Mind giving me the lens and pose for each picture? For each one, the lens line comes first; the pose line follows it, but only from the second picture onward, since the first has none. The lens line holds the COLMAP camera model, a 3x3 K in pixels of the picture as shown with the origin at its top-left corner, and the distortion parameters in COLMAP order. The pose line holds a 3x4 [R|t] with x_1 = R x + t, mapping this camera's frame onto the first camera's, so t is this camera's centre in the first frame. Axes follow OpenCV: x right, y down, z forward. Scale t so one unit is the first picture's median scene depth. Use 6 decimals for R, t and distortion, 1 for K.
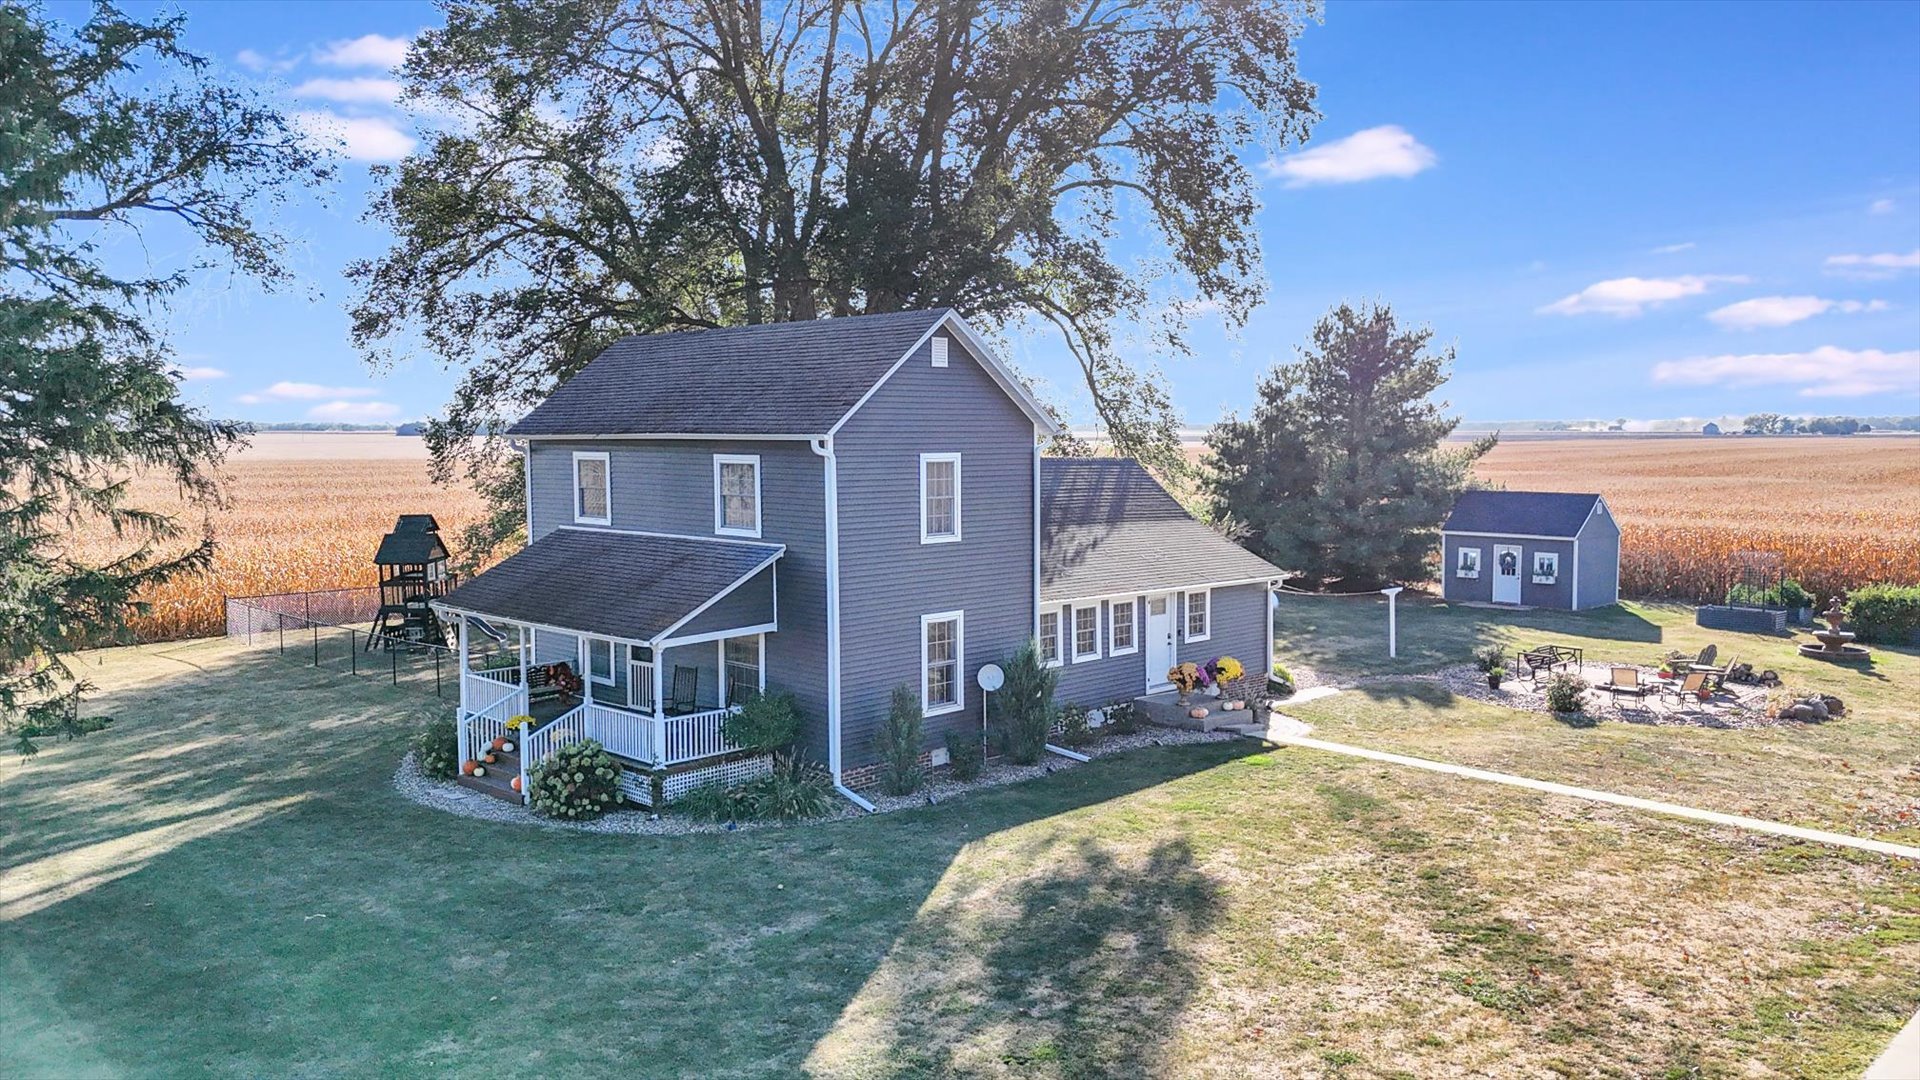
lens RADIAL K [[1448.9, 0, 963.0], [0, 1448.9, 541.4], [0, 0, 1]] dist [0.029534, -0.013437]
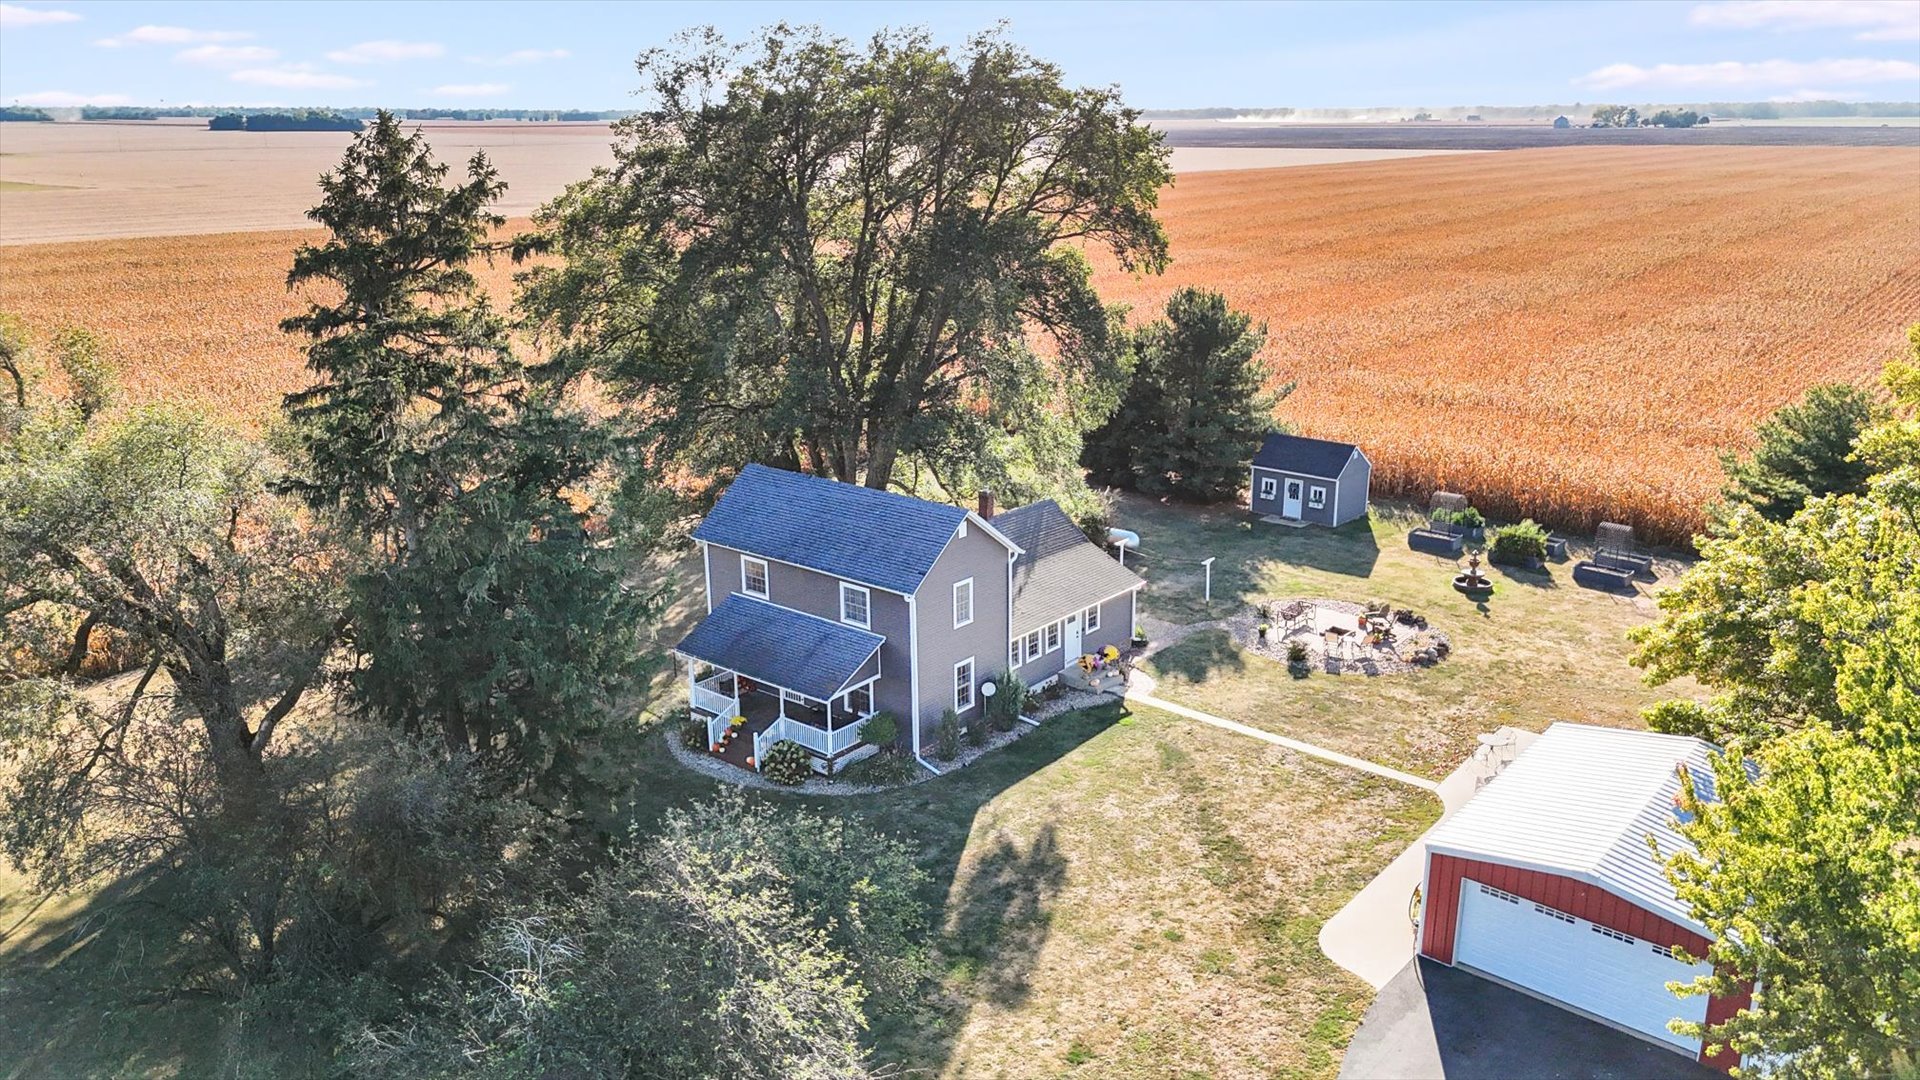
lens RADIAL K [[1448.9, 0, 956.7], [0, 1448.9, 536.6], [0, 0, 1]] dist [0.029534, -0.013437]
pose [[0.995957, -0.030925, 0.084343, -0.190263], [0.012763, 0.978067, 0.207900, -0.536124], [-0.088922, -0.205983, 0.974507, -0.869464]]
